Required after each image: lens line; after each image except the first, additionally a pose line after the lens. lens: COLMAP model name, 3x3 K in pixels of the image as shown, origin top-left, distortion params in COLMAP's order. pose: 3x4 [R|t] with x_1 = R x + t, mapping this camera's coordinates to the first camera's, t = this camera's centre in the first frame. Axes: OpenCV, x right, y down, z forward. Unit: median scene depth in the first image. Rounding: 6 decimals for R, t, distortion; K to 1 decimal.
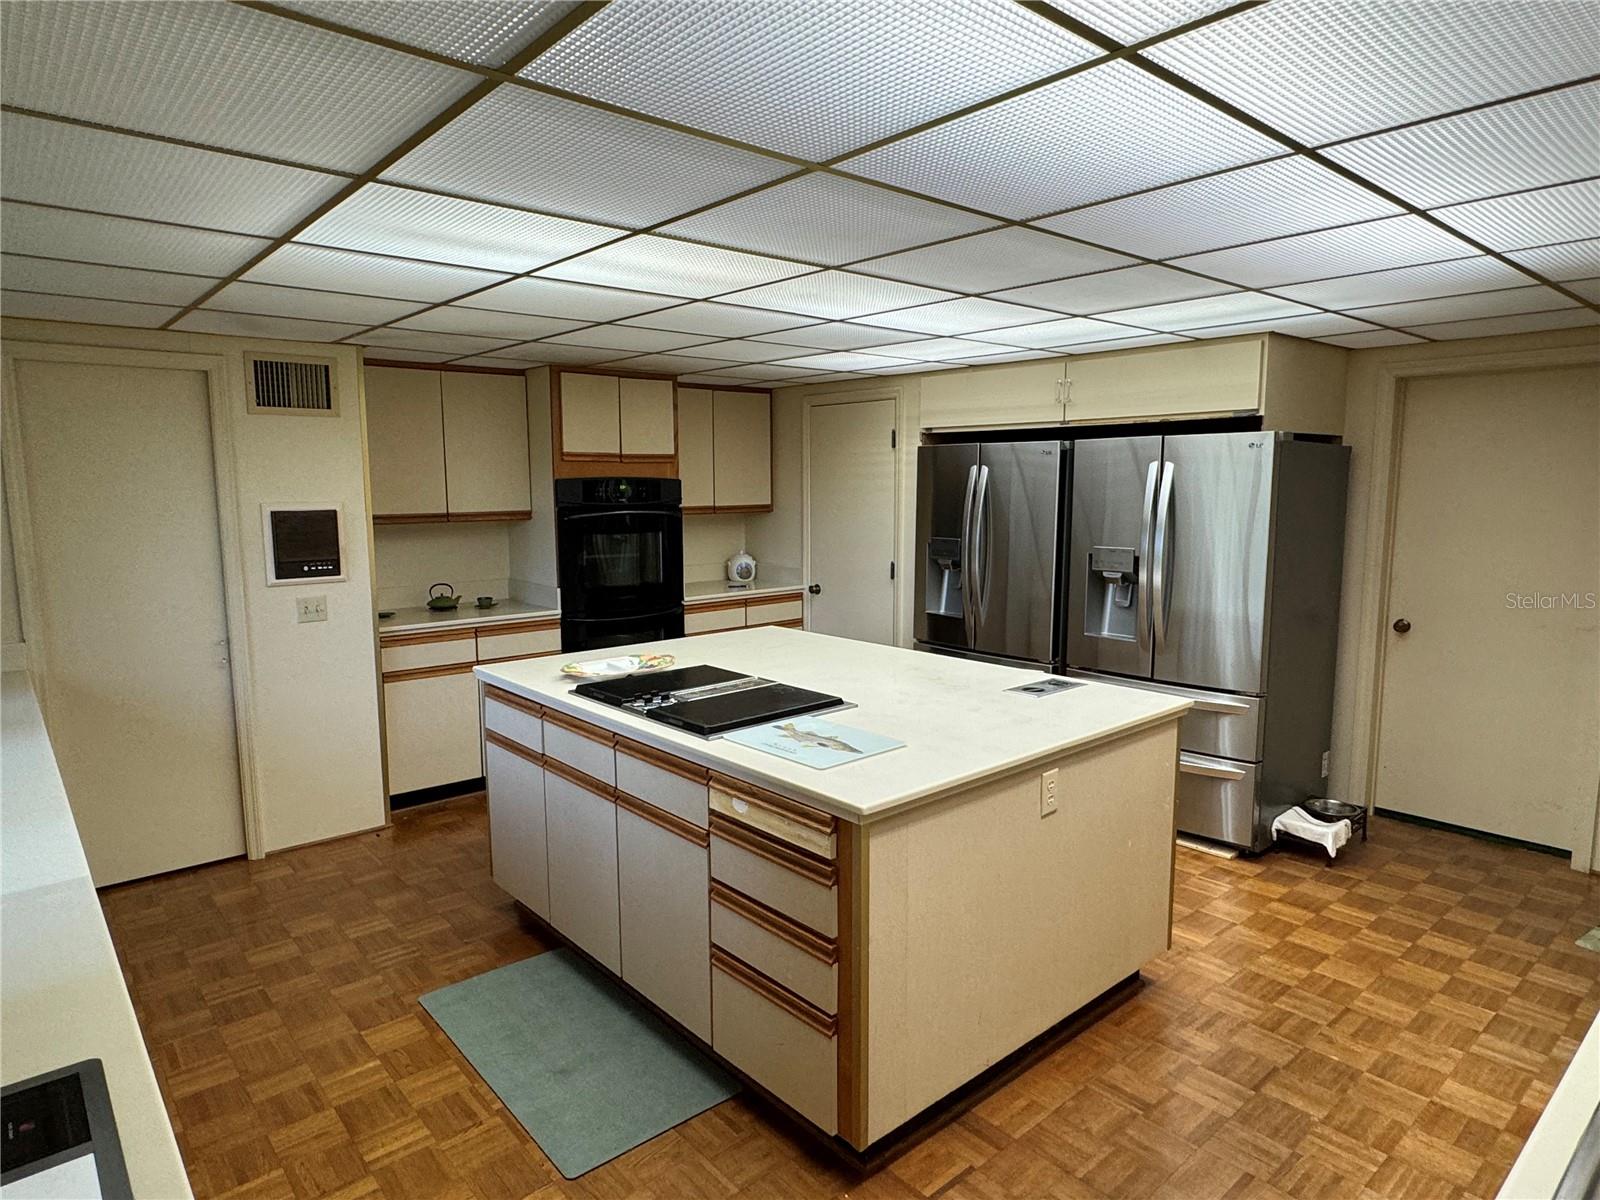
lens RADIAL K [[947.2, 0, 790.1], [0, 947.2, 604.5], [0, 0, 1]] dist [-0.005907, 0.003285]
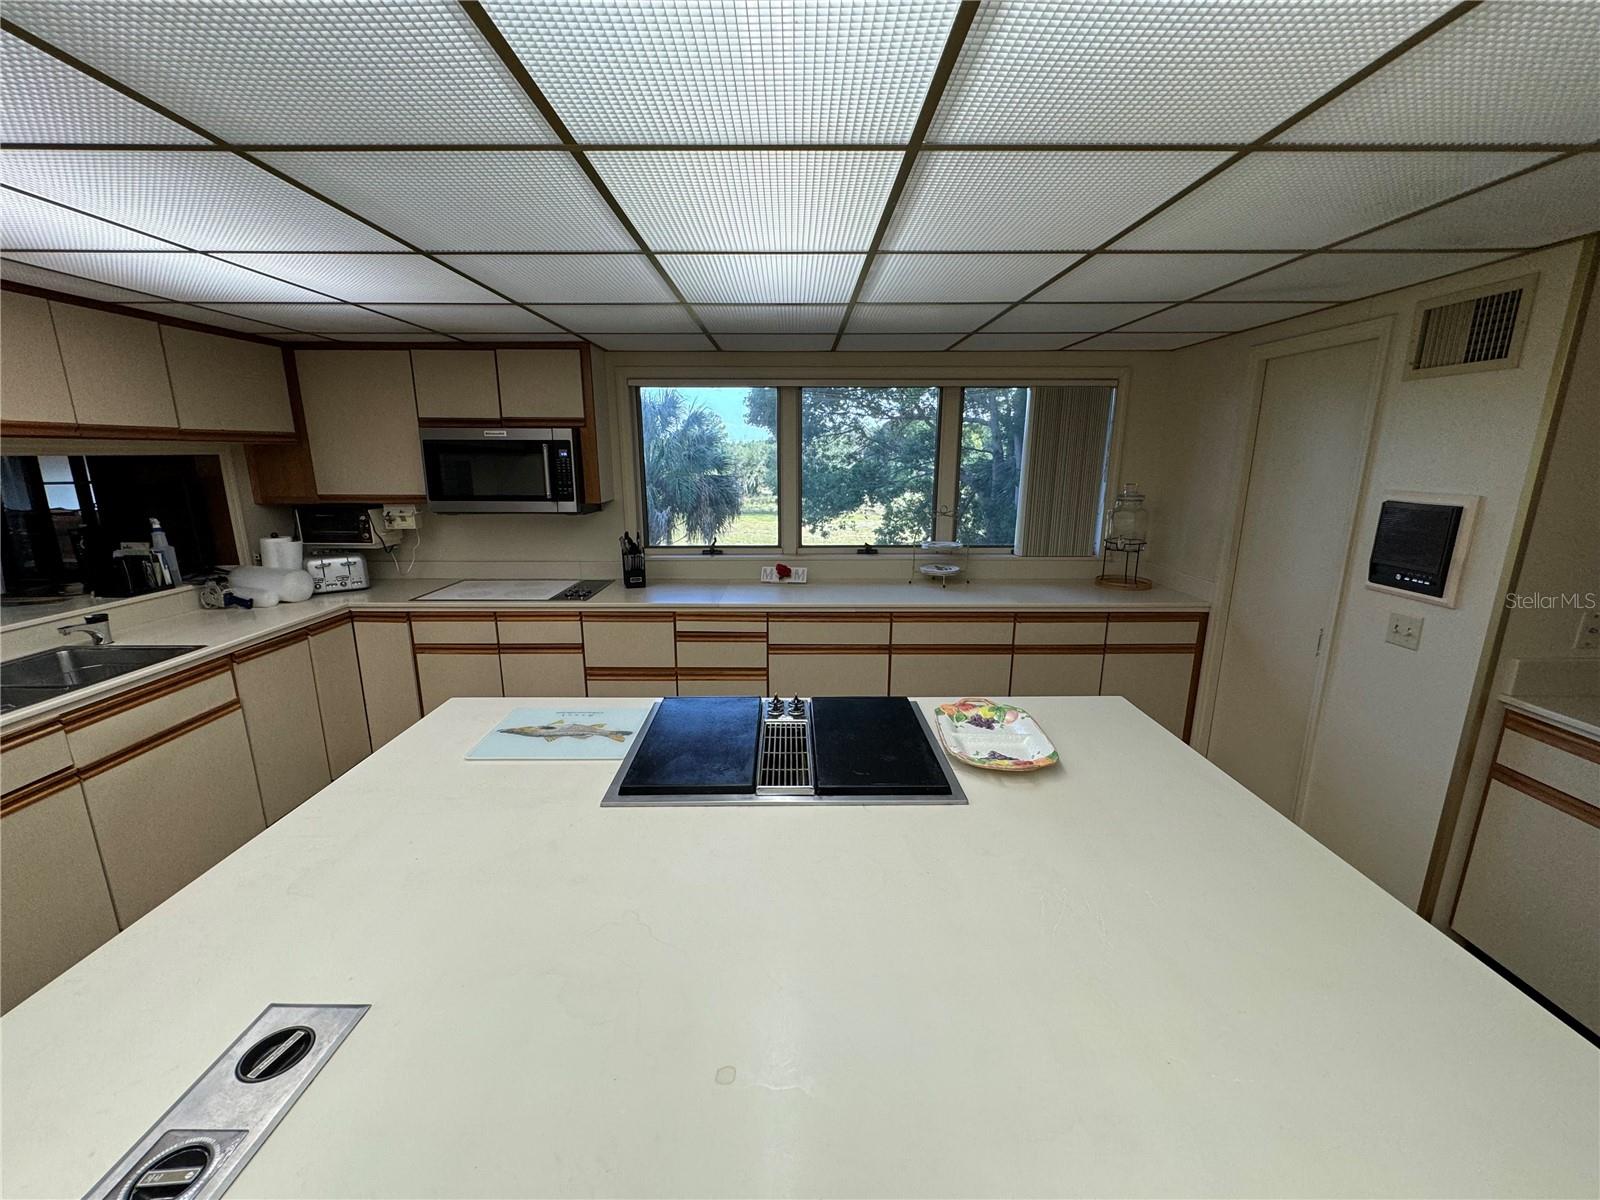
lens RADIAL K [[637.5, 0, 798.3], [0, 637.5, 598.5], [0, 0, 1]] dist [0.002476, -0.001451]
pose [[-0.646824, 0.175872, -0.742083, 0.188430], [-0.096279, 0.946430, 0.308221, -0.123191], [0.756537, 0.270812, -0.595241, 0.848377]]
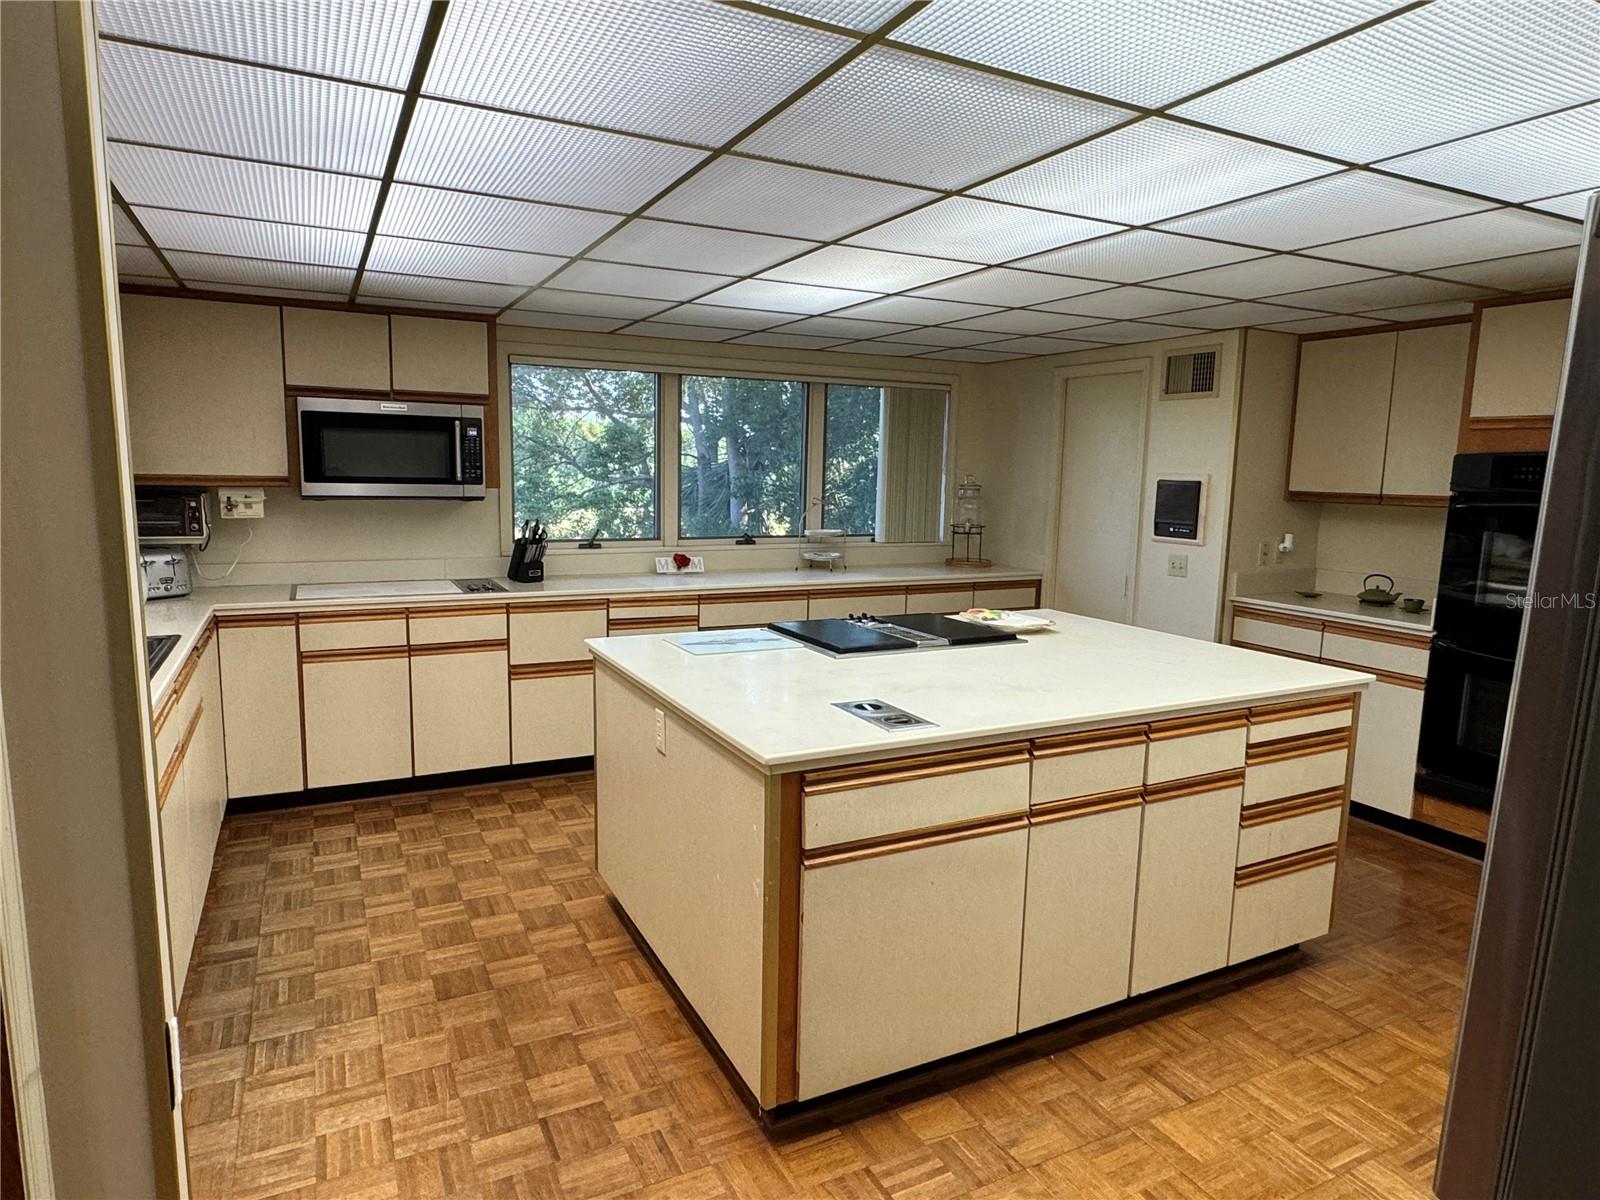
lens RADIAL K [[947.2, 0, 791.5], [0, 947.2, 603.2], [0, 0, 1]] dist [-0.005907, 0.003285]
pose [[-0.237660, 0.138682, -0.961397, 0.671468], [-0.144755, 0.973647, 0.176233, -0.079102], [0.960502, 0.181051, -0.211322, 0.729791]]
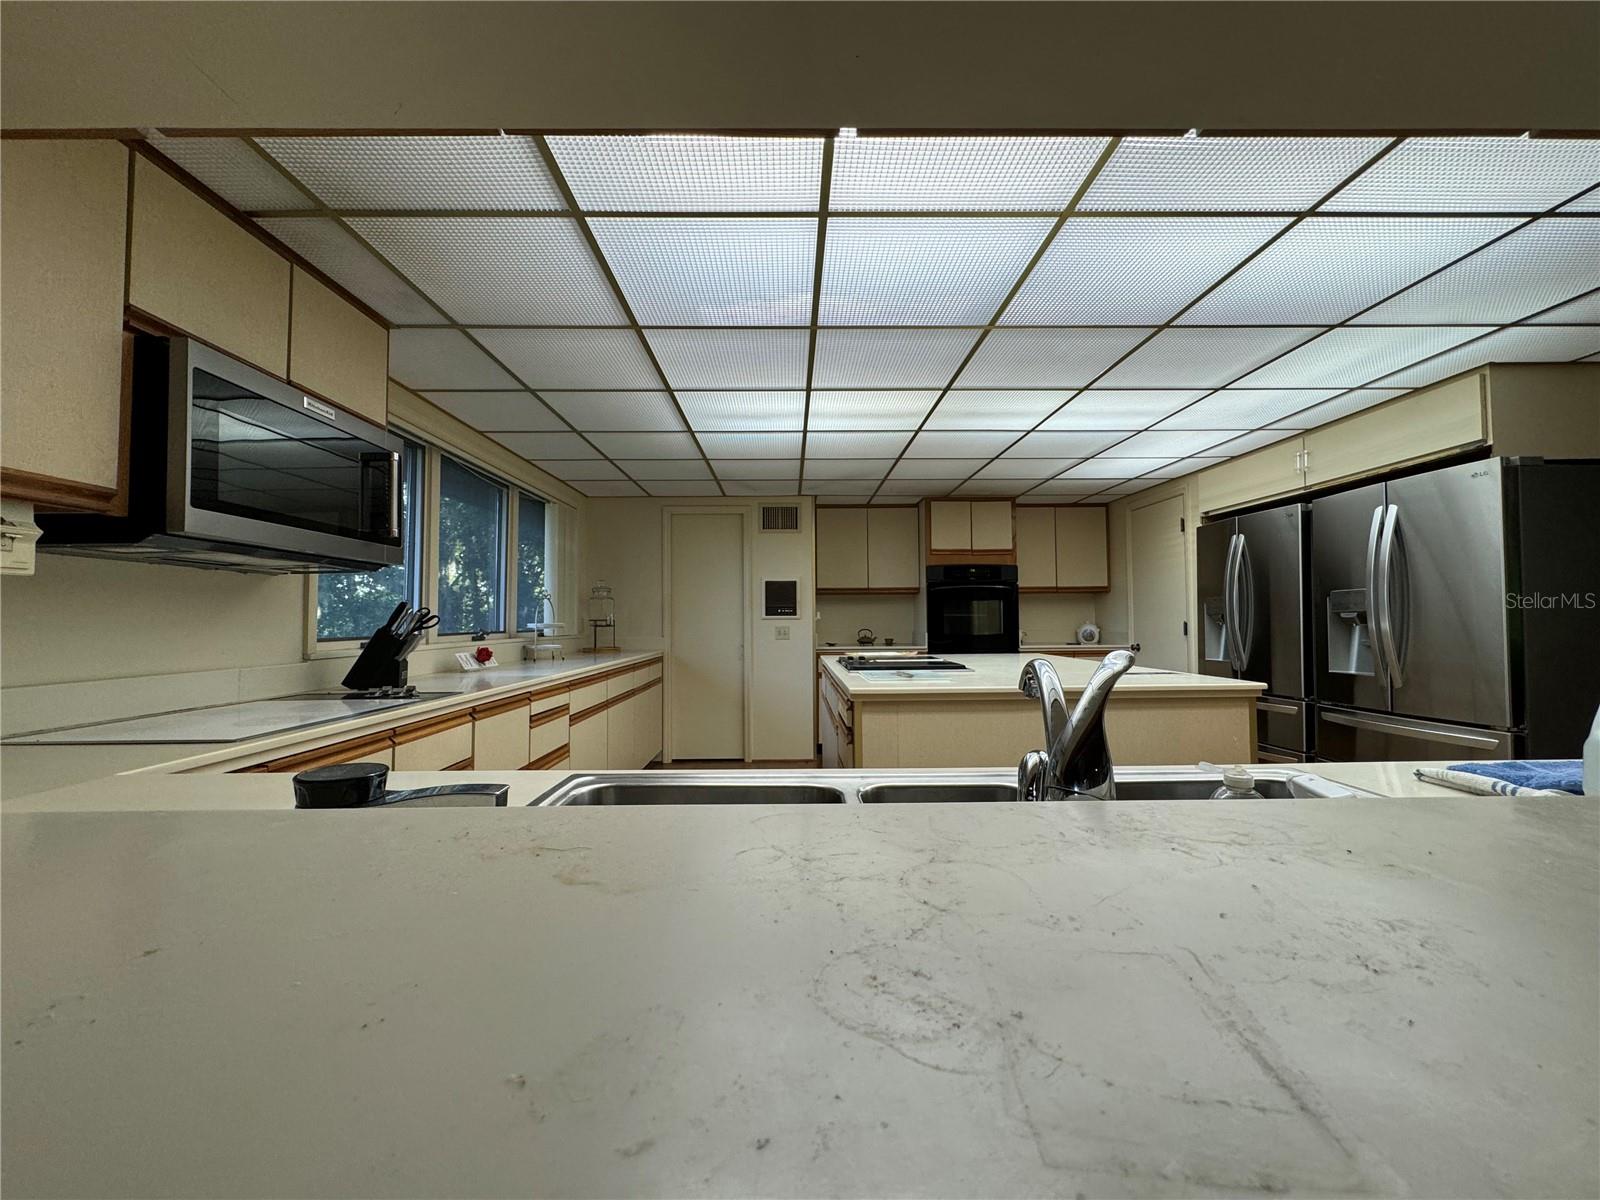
lens RADIAL K [[637.5, 0, 798.4], [0, 637.5, 598.7], [0, 0, 1]] dist [0.002476, -0.001451]
pose [[0.765173, -0.022570, -0.643429, 0.315630], [-0.080630, 0.988158, -0.130548, 0.092935], [0.638755, 0.151772, 0.754292, 0.040243]]
